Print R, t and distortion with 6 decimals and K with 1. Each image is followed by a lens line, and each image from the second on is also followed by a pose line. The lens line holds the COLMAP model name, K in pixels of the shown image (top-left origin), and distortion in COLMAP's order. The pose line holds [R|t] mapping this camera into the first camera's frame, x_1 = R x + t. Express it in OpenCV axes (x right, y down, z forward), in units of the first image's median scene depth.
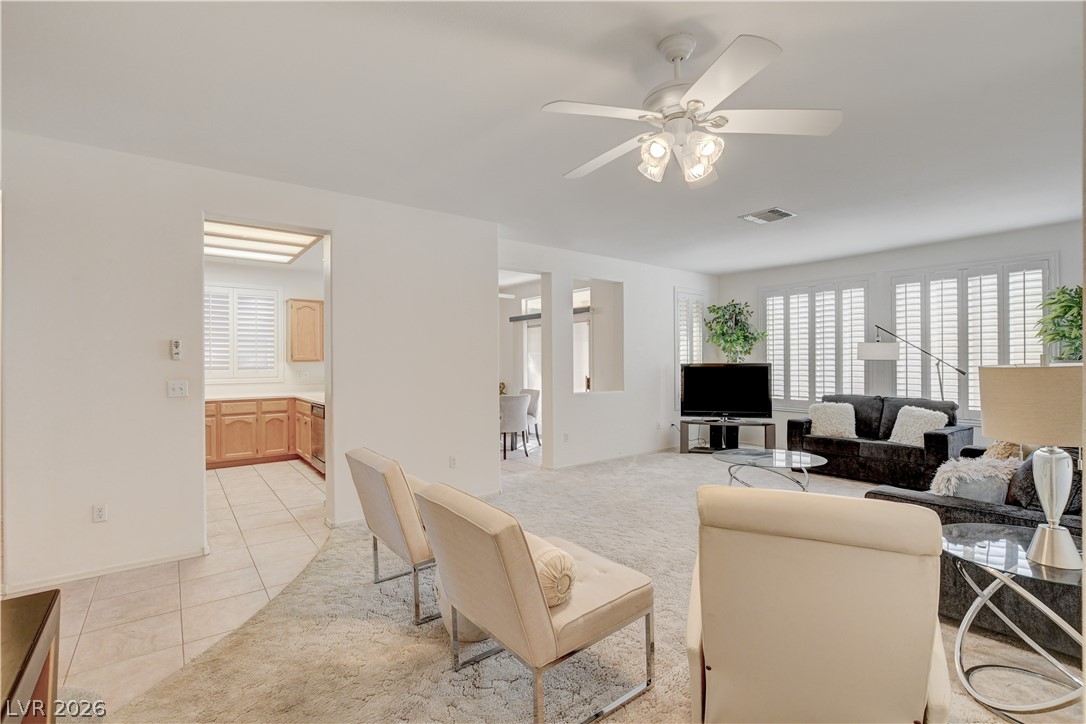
lens RADIAL K [[486.1, 0, 542.3], [0, 486.1, 364.4], [0, 0, 1]] dist [-0.019274, 0.001733]
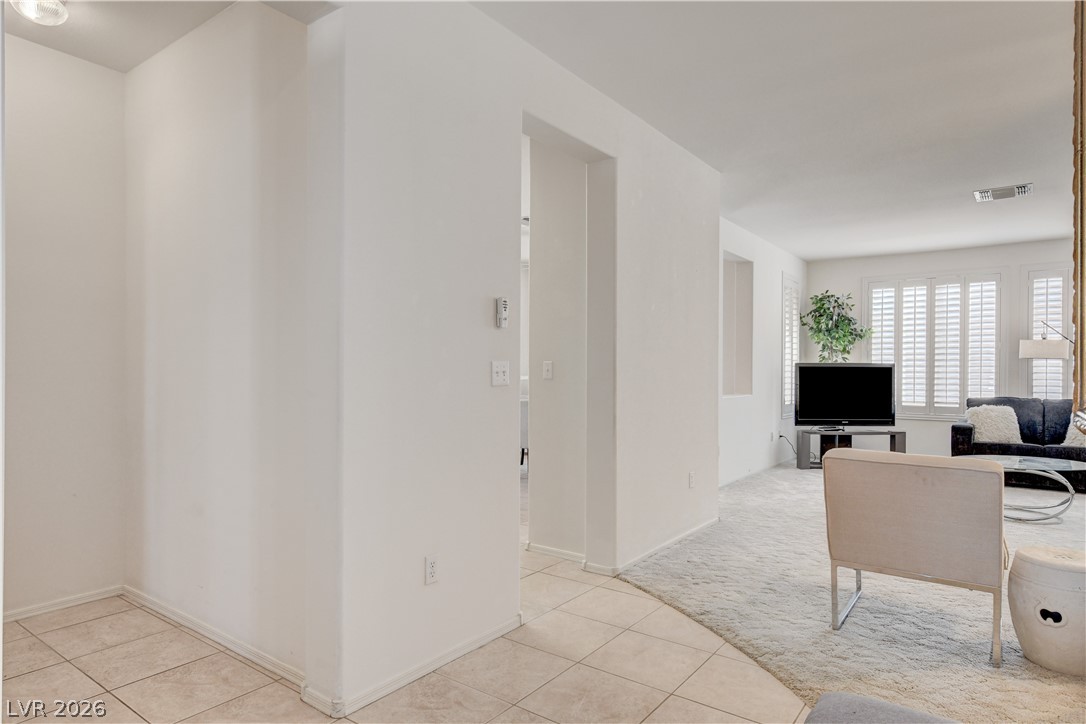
lens RADIAL K [[628.3, 0, 544.2], [0, 628.3, 375.9], [0, 0, 1]] dist [0.002204, 0.001326]
pose [[0.962914, 0.007614, 0.269702, -0.458132], [-0.007728, 0.999970, -0.000639, 0.026916], [-0.269699, -0.001469, 0.962944, 0.078216]]
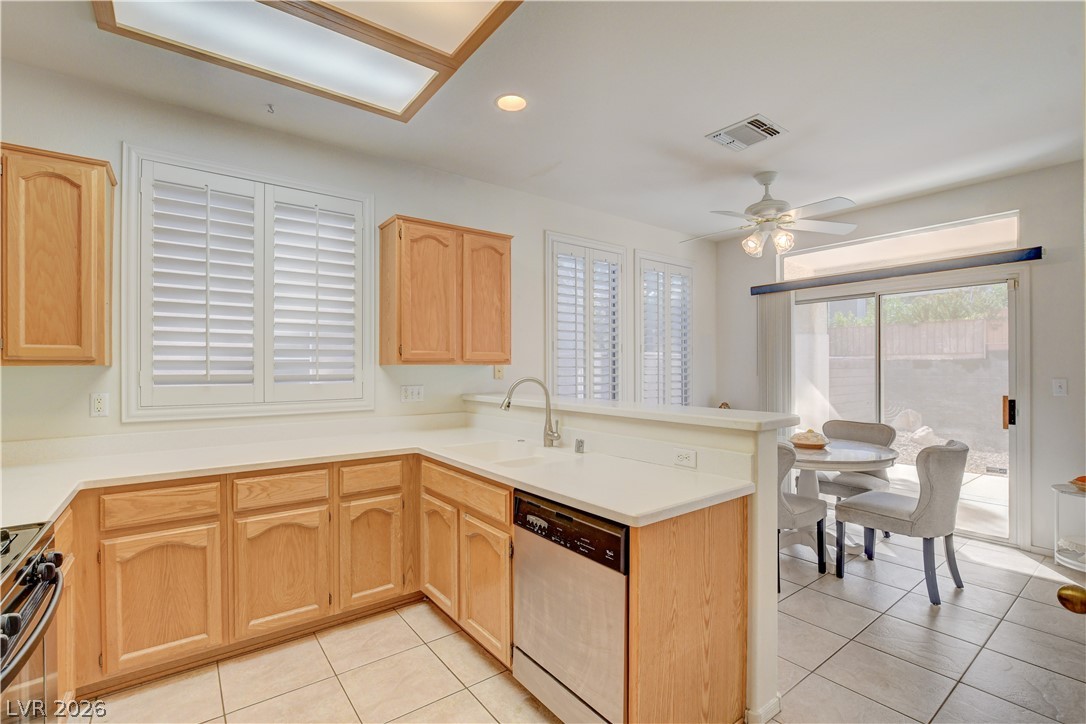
lens RADIAL K [[486.1, 0, 540.2], [0, 486.1, 366.8], [0, 0, 1]] dist [-0.019274, 0.001733]
pose [[0.999969, 0.002311, -0.007547, -0.408856], [-0.002378, 0.999958, -0.008850, 0.000548], [0.007526, 0.008868, 0.999932, 0.600946]]
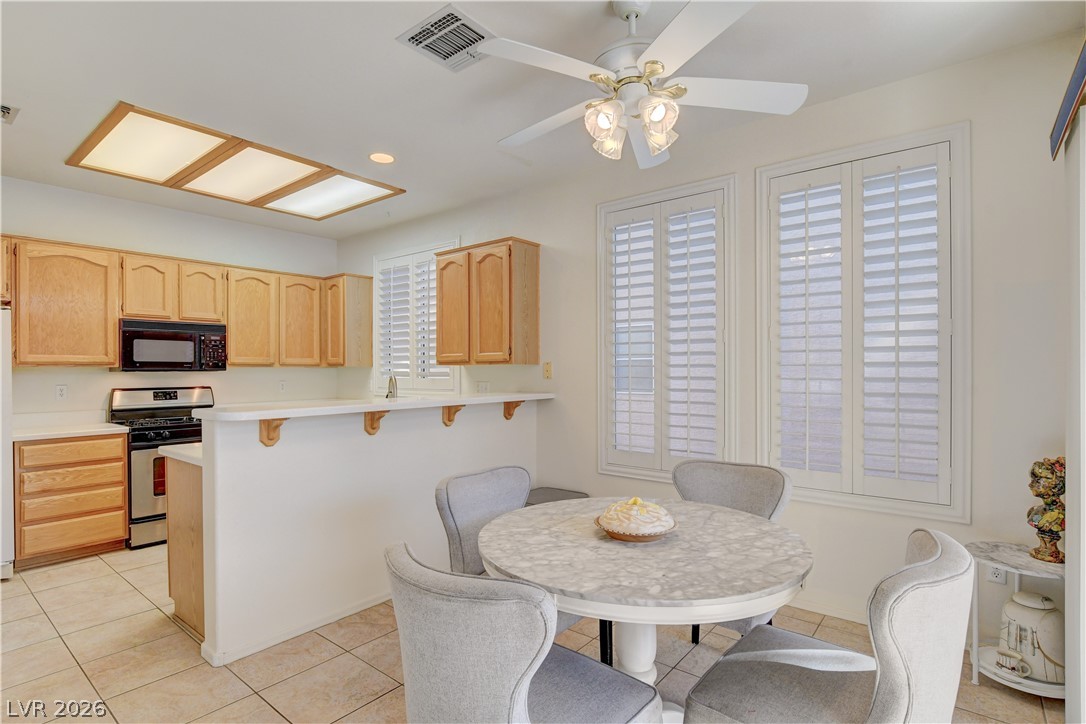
lens RADIAL K [[548.1, 0, 533.1], [0, 548.1, 368.8], [0, 0, 1]] dist [-0.013486, 0.001413]
pose [[0.212648, 0.004127, -0.977120, 0.150744], [-0.002808, 0.999990, 0.003613, -0.002767], [0.977125, 0.001975, 0.212658, 1.026732]]
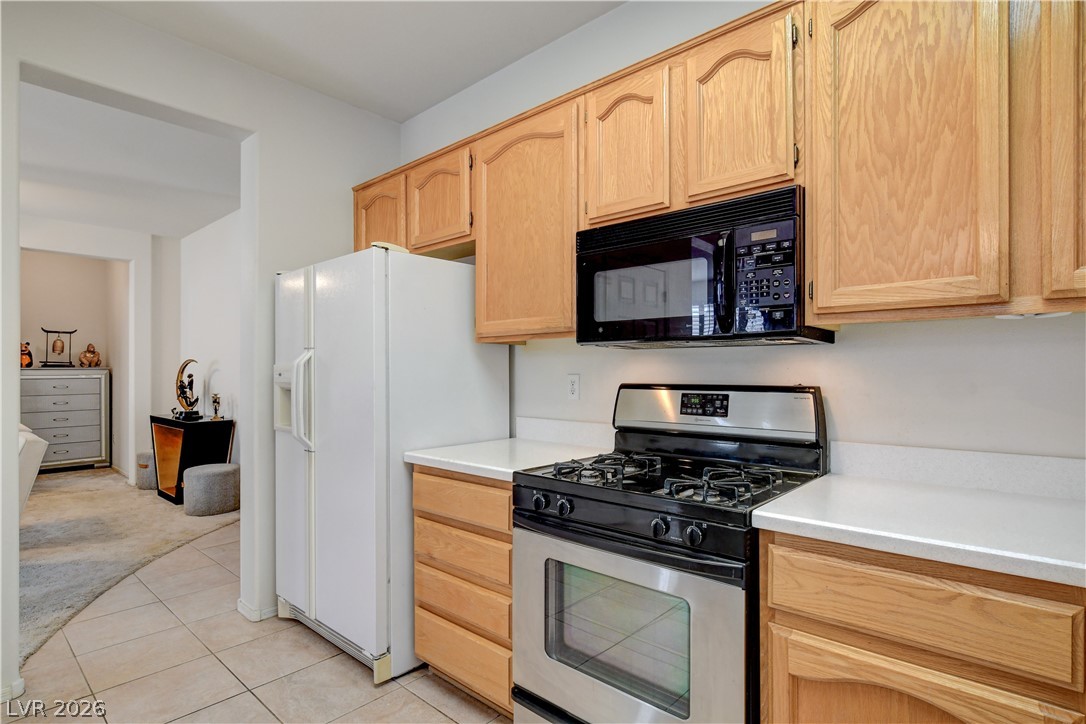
lens RADIAL K [[548.1, 0, 546.5], [0, 548.1, 370.8], [0, 0, 1]] dist [-0.013486, 0.001413]
pose [[-0.982146, 0.005509, -0.188038, -0.515924], [0.004922, 0.999981, 0.003589, 0.016789], [0.188055, 0.002600, -0.982155, 0.979655]]
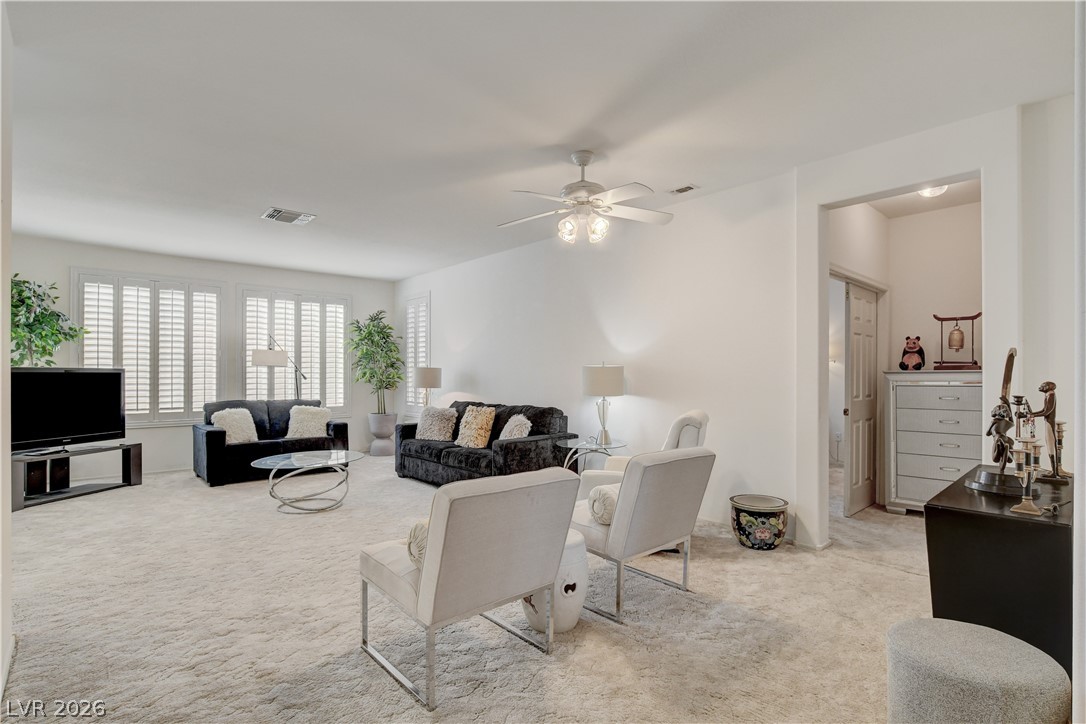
lens RADIAL K [[527.6, 0, 542.2], [0, 527.6, 376.6], [0, 0, 1]] dist [-0.024320, 0.003740]
pose [[-0.076042, 0.002261, 0.997102, -0.440662], [0.005890, 0.999981, -0.001818, 0.016522], [-0.997087, 0.005734, -0.076054, 0.395036]]
